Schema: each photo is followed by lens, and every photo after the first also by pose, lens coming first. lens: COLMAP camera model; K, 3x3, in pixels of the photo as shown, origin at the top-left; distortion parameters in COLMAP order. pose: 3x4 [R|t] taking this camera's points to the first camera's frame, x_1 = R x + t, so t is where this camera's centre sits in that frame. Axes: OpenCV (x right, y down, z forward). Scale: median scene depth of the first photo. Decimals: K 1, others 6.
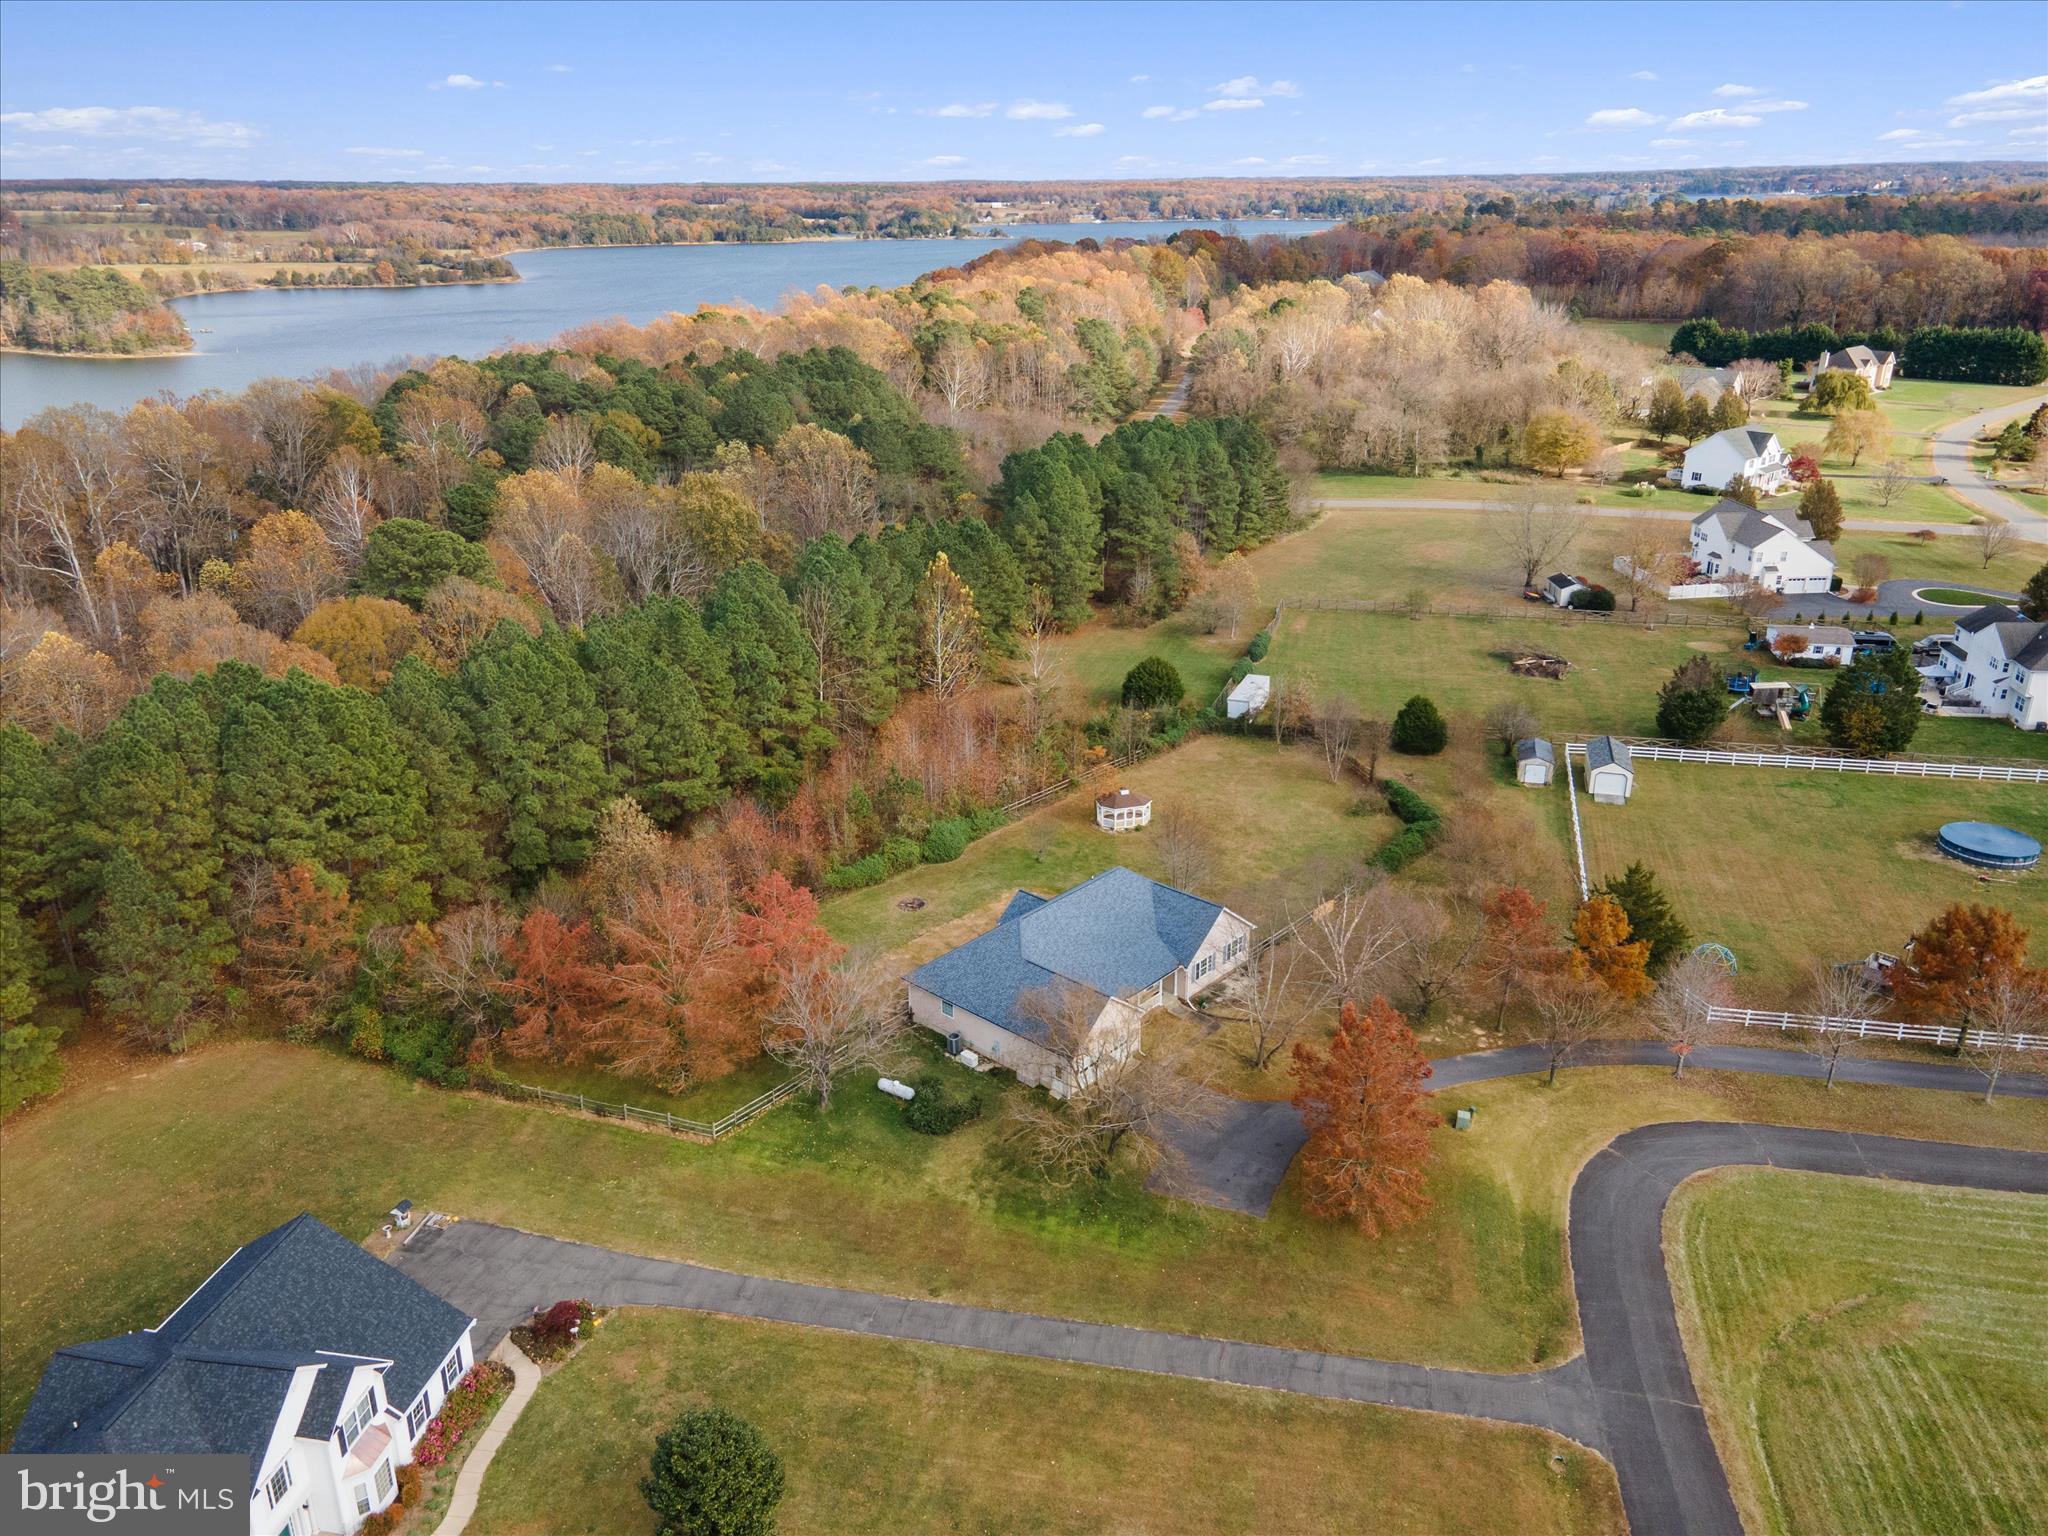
lens RADIAL K [[1489.5, 0, 1021.7], [0, 1489.5, 718.8], [0, 0, 1]] dist [0.019192, 0.047820]
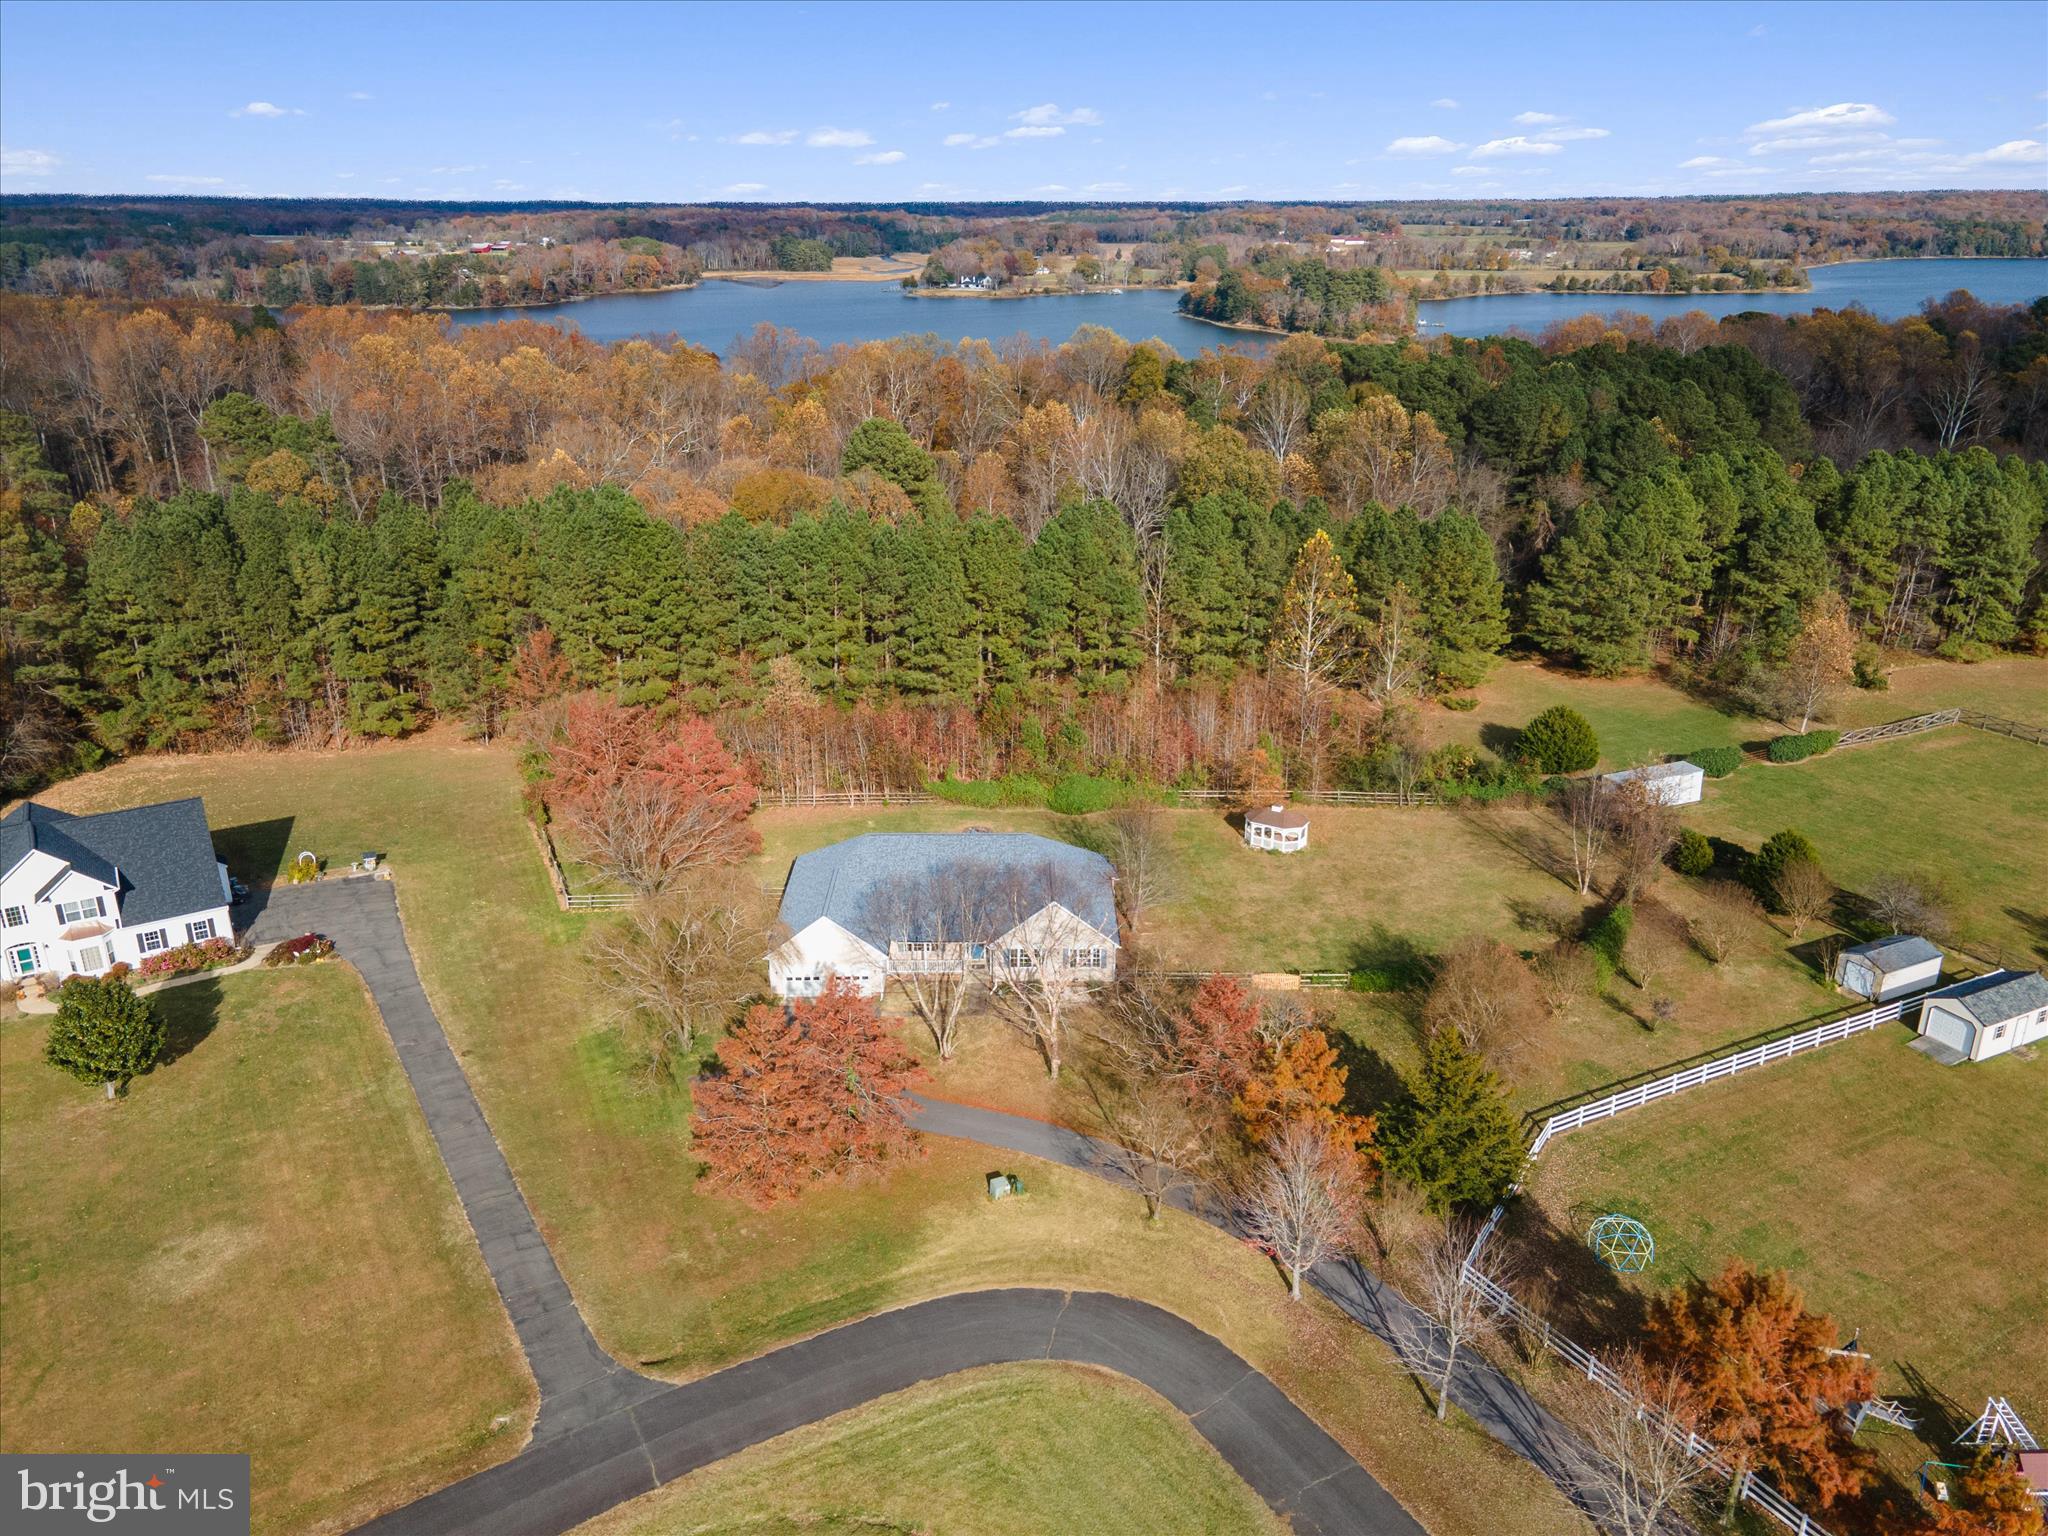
lens RADIAL K [[1489.5, 0, 1021.7], [0, 1489.5, 718.8], [0, 0, 1]] dist [0.019192, 0.047820]
pose [[0.670810, 0.242749, -0.700776, 0.470721], [-0.248940, 0.963793, 0.095563, -0.040020], [0.698601, 0.110347, 0.706952, 0.218608]]
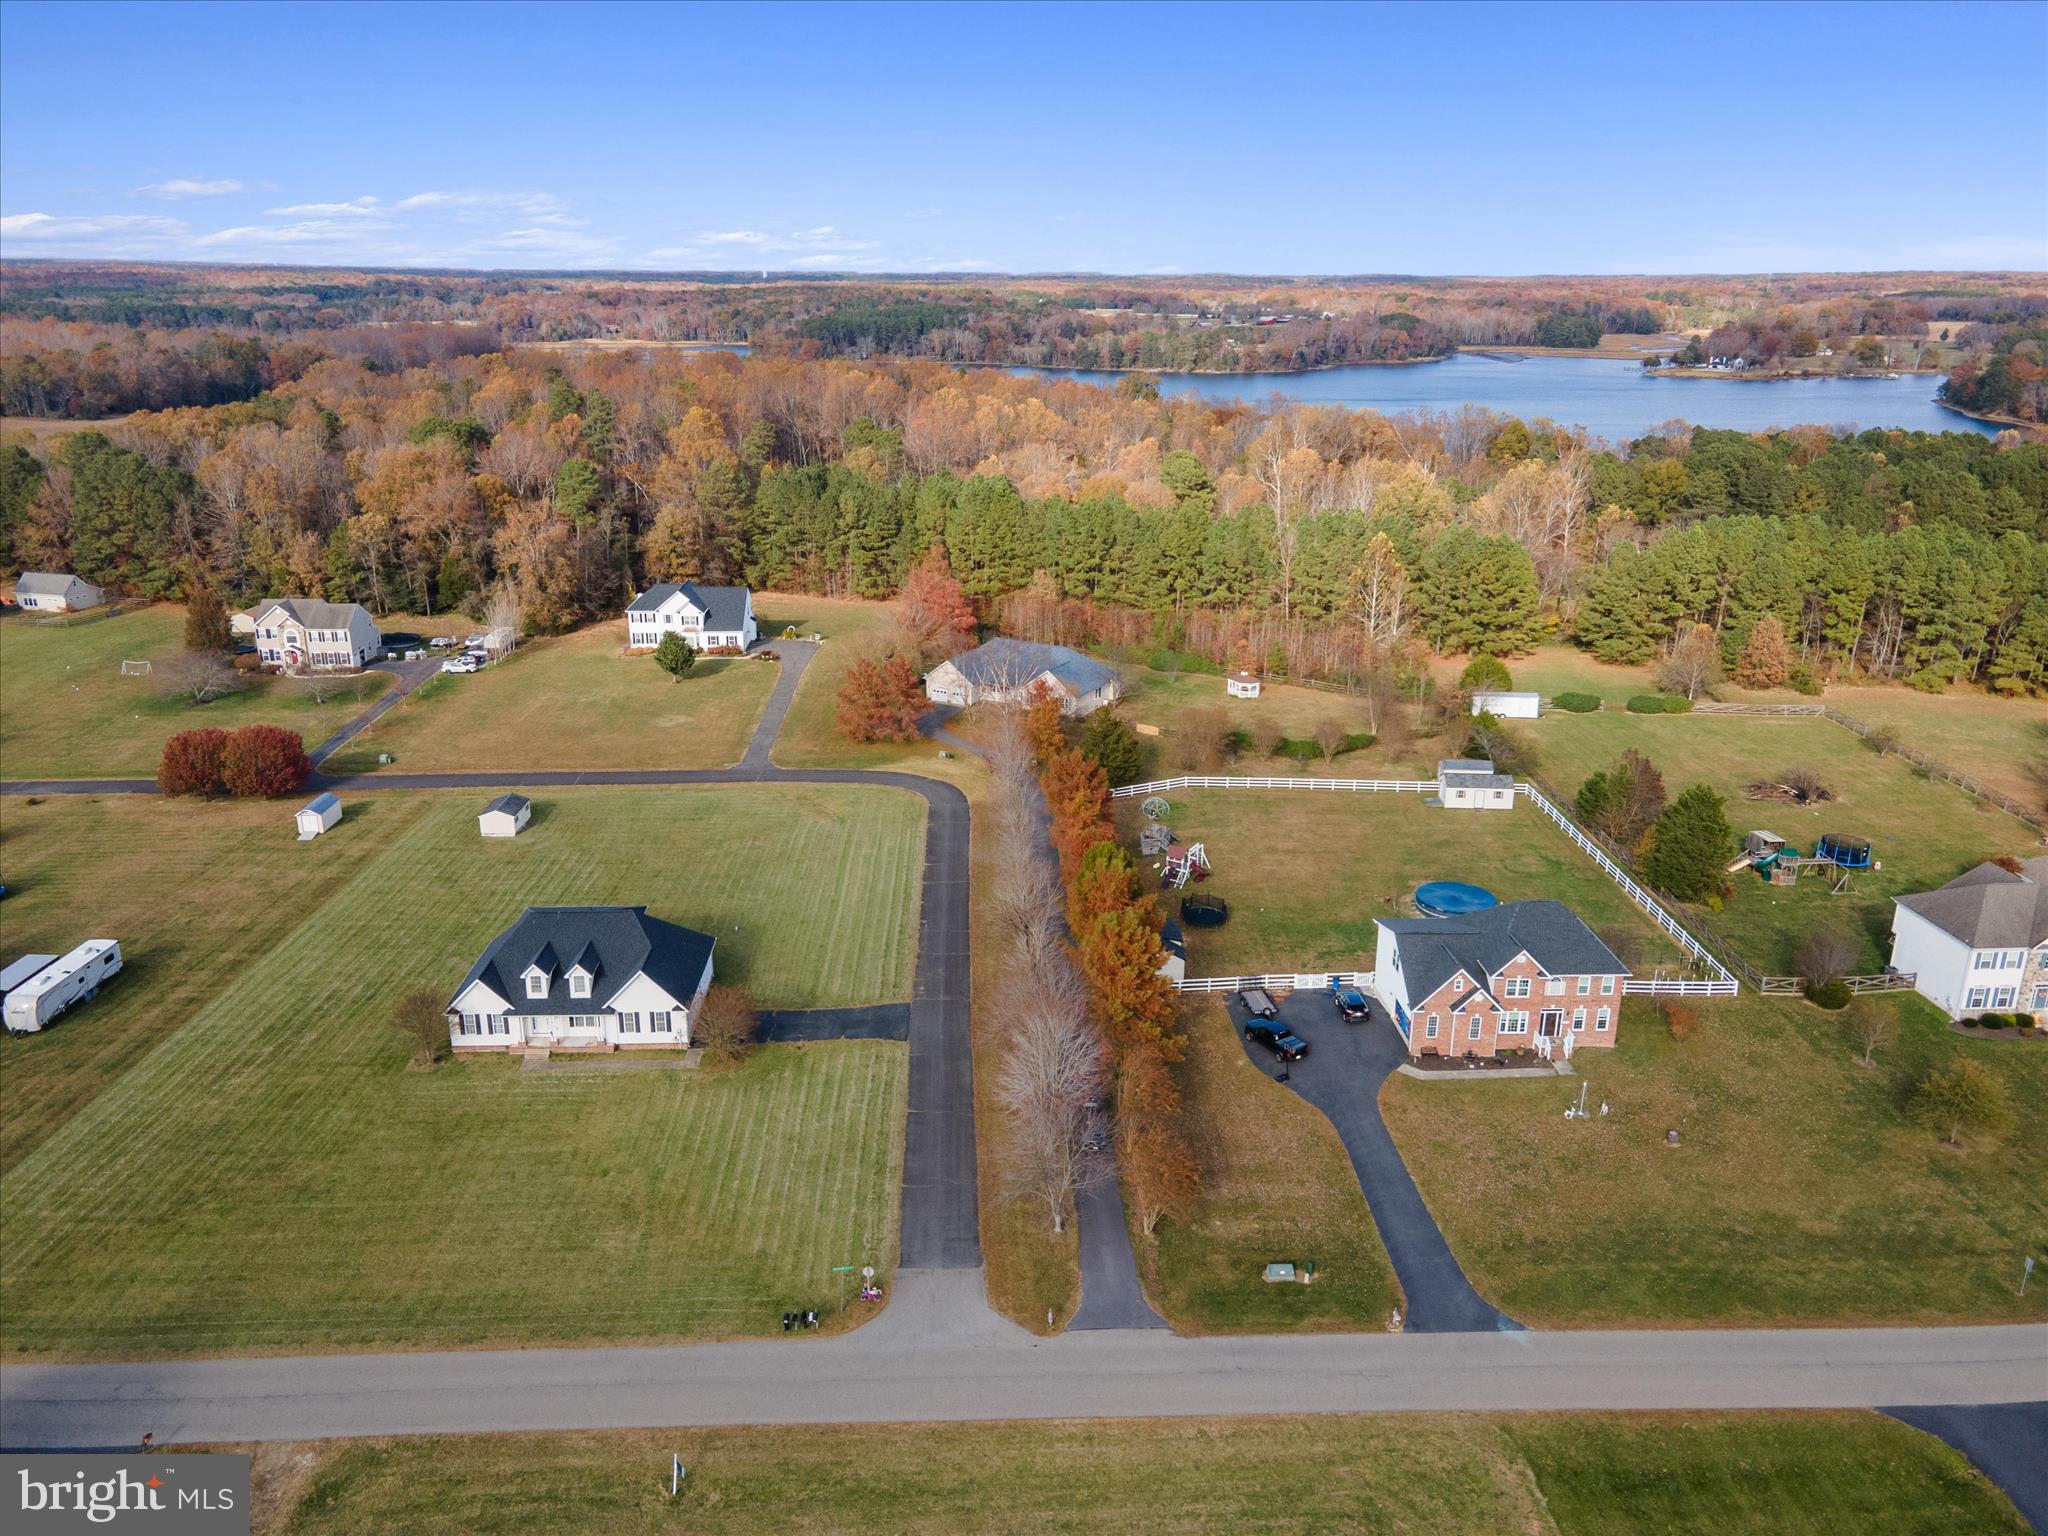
lens RADIAL K [[1489.5, 0, 1021.7], [0, 1489.5, 718.8], [0, 0, 1]] dist [0.019192, 0.047820]
pose [[0.212546, 0.282442, -0.935442, 1.203276], [-0.333779, 0.920719, 0.202157, -0.115979], [0.918377, 0.269263, 0.289968, 0.294492]]
